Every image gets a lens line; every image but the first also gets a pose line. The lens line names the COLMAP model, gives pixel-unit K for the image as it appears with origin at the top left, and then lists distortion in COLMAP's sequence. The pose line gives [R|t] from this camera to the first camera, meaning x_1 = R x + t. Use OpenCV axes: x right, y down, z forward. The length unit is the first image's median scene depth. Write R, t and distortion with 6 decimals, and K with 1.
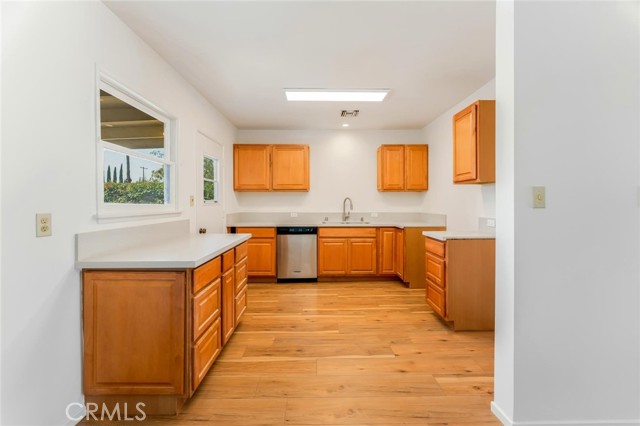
lens RADIAL K [[260.1, 0, 319.7], [0, 260.1, 208.1], [0, 0, 1]] dist [-0.000171, -0.000057]
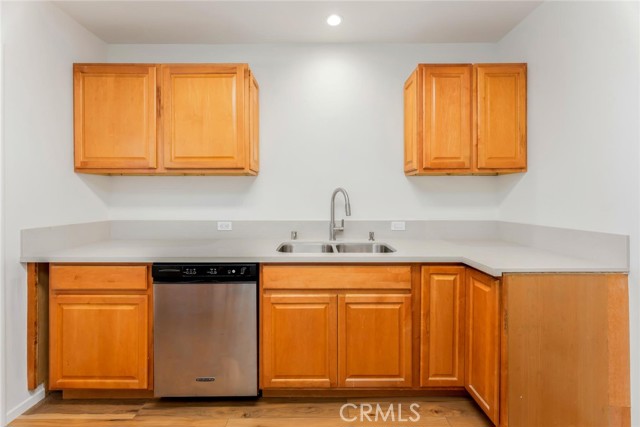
lens RADIAL K [[260.6, 0, 319.6], [0, 260.6, 202.3], [0, 0, 1]] dist [-0.002145, -0.000120]
pose [[0.999977, -0.000457, -0.006792, 0.084430], [0.000382, 0.999939, -0.011038, -0.012557], [0.006797, 0.011035, 0.999916, 0.612213]]
